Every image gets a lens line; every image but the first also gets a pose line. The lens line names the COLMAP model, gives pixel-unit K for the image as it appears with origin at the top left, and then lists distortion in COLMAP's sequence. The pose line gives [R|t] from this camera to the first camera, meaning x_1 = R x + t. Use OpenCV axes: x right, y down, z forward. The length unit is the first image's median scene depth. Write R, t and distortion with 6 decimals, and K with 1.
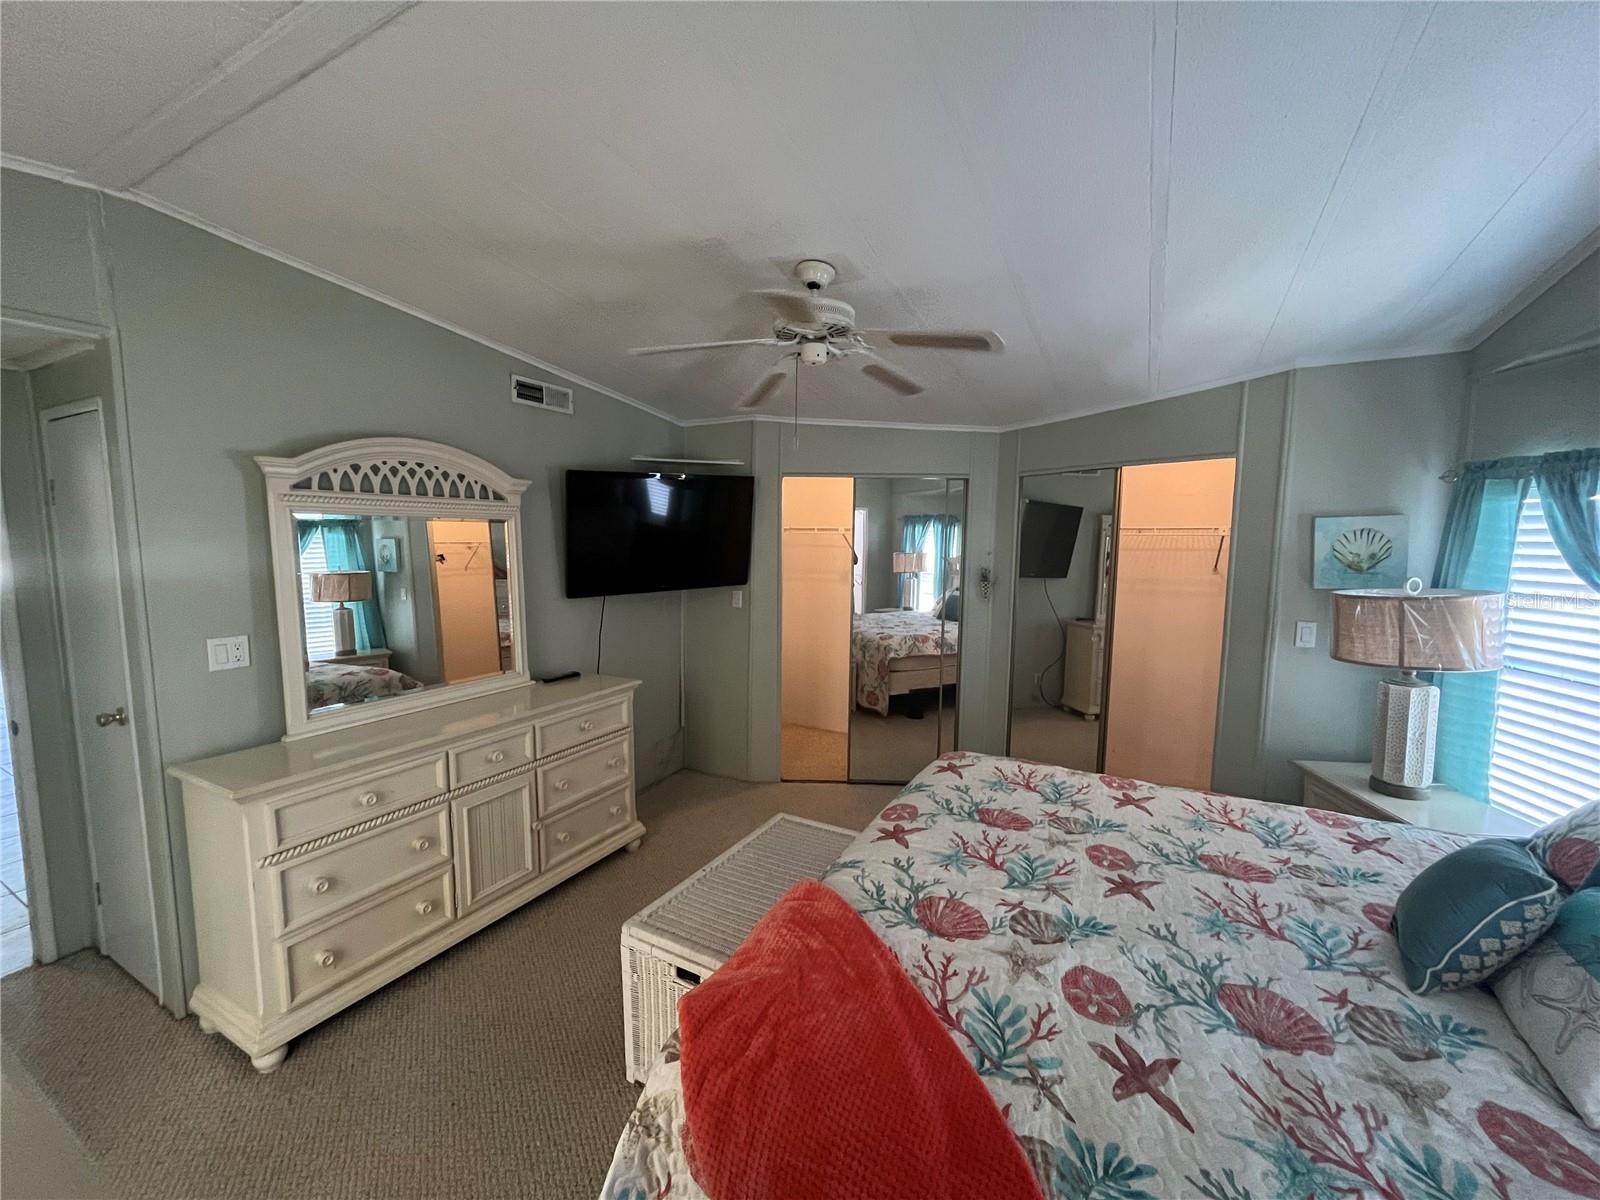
lens RADIAL K [[647.6, 0, 784.1], [0, 647.6, 594.8], [0, 0, 1]] dist [-0.017519, -0.000532]
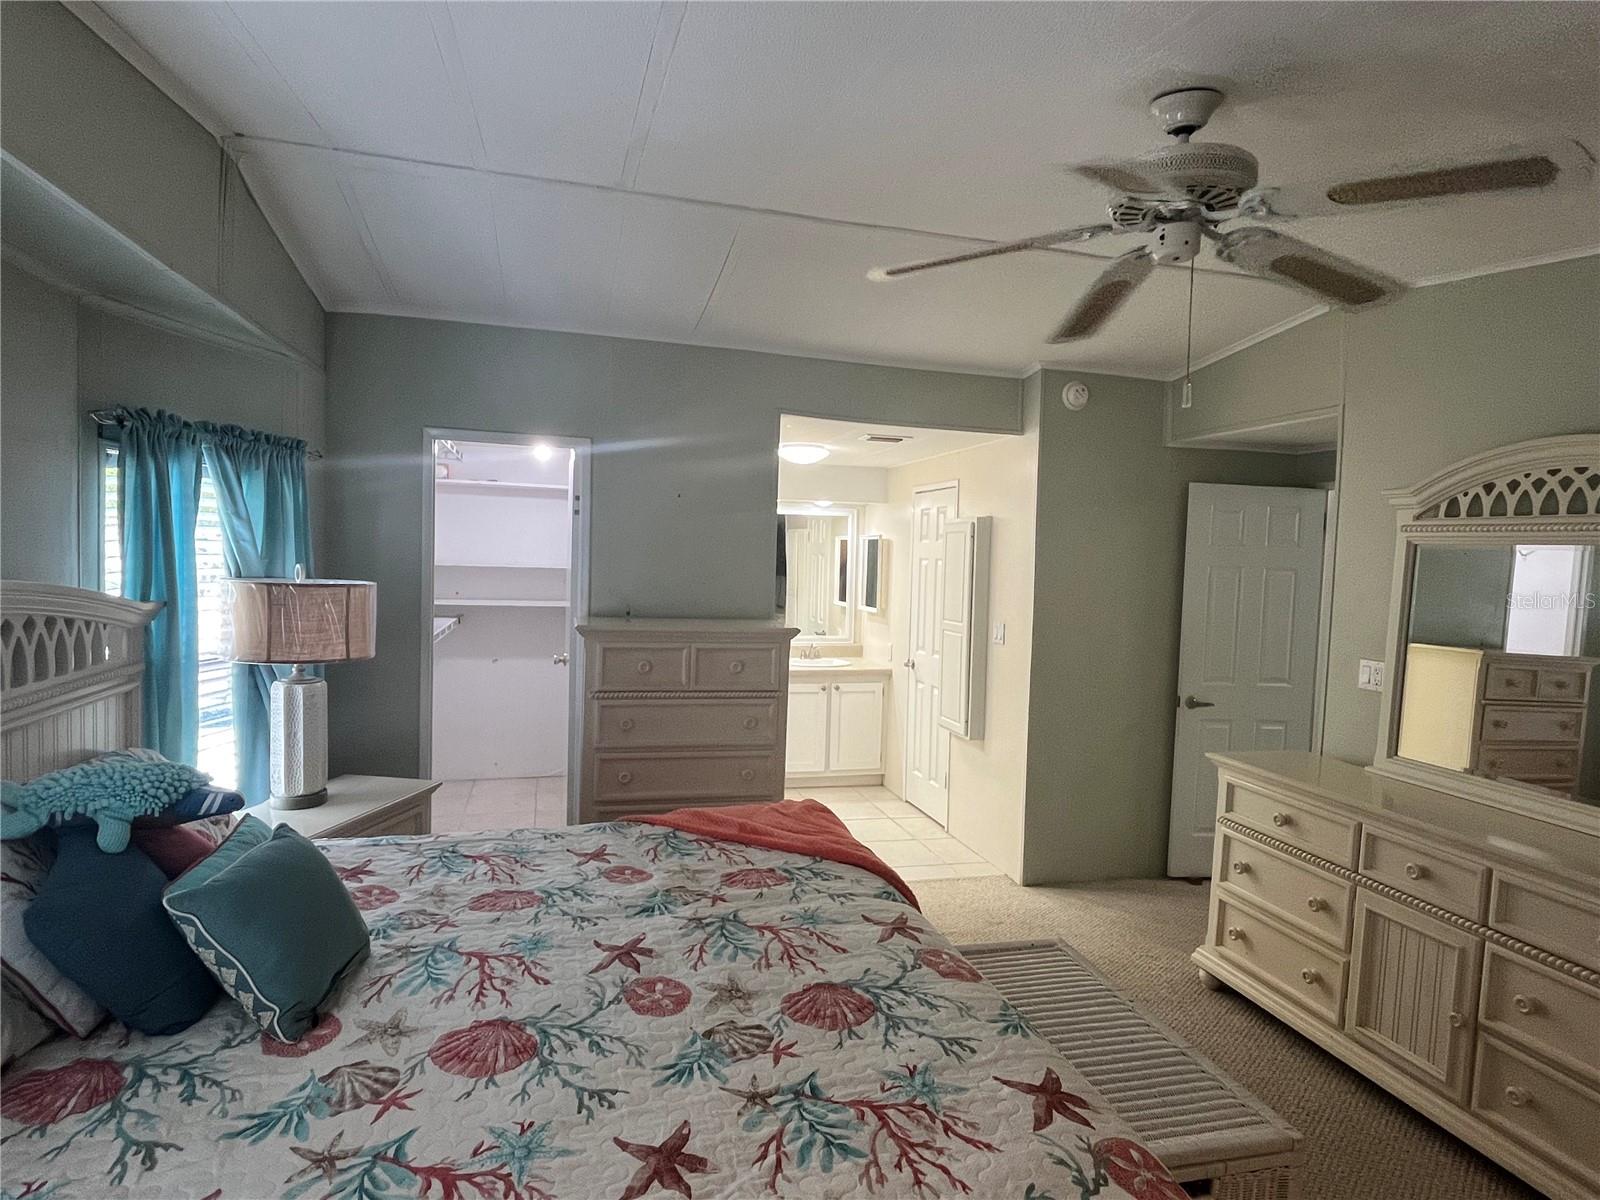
lens RADIAL K [[839.9, 0, 800.0], [0, 839.9, 600.0], [0, 0, 1]] dist [0.042435, 0.000101]
pose [[-0.751599, 0.010208, -0.659541, 0.856615], [-0.101671, 0.986139, 0.131125, -0.125592], [0.651737, 0.165610, -0.740143, 1.456834]]
